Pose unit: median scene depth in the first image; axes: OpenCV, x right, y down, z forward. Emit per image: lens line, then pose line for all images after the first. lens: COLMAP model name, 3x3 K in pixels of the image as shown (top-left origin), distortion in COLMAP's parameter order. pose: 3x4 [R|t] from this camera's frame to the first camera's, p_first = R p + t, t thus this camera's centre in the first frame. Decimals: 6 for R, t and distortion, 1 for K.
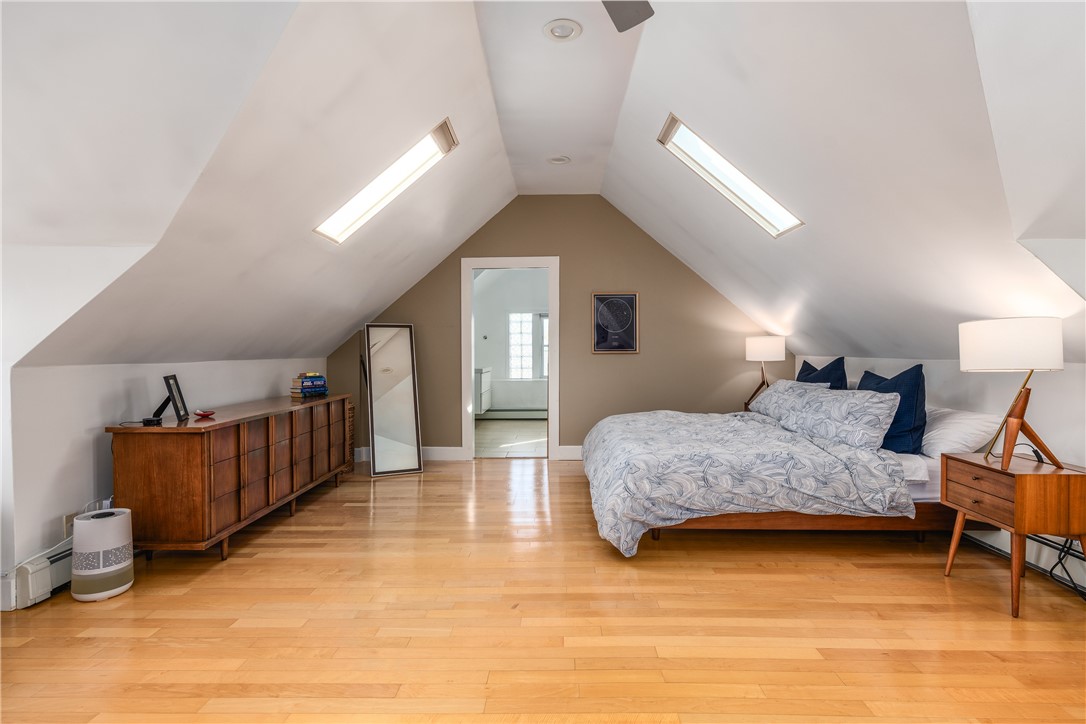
lens RADIAL K [[535.7, 0, 543.1], [0, 535.7, 358.9], [0, 0, 1]] dist [0.003057, -0.000534]
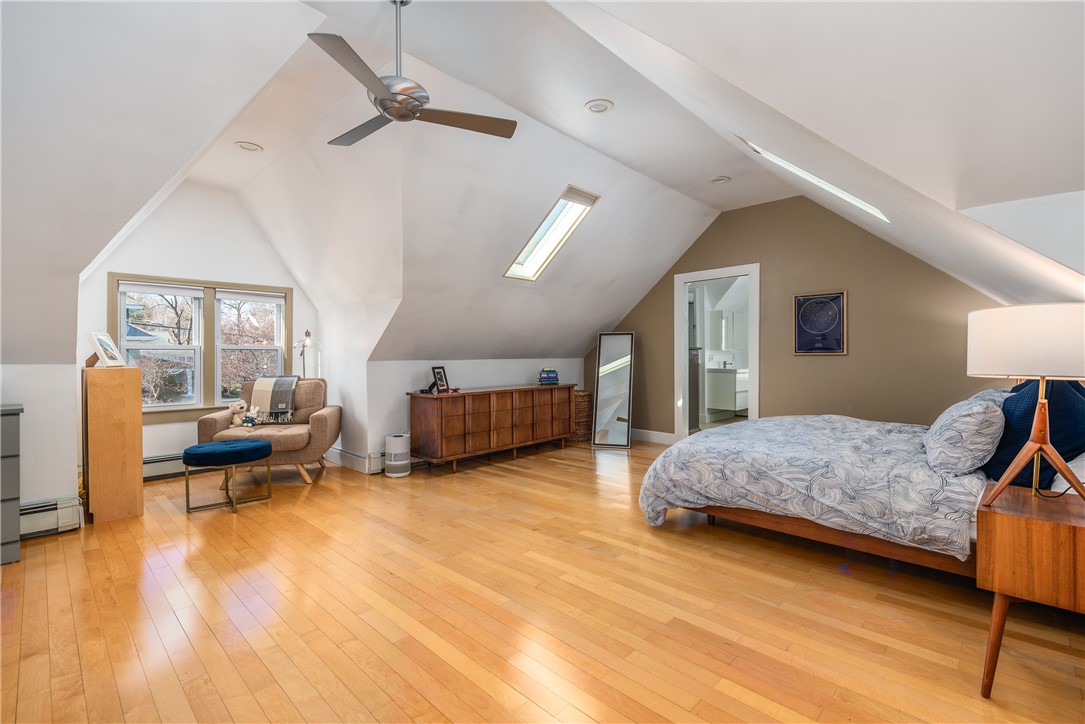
lens RADIAL K [[479.6, 0, 551.7], [0, 479.6, 358.6], [0, 0, 1]] dist [-0.001126, -0.000062]
pose [[0.741168, 0.005291, -0.671299, 0.691109], [-0.007983, 0.999968, -0.000931, 0.001574], [0.671272, 0.006049, 0.741186, 0.057565]]
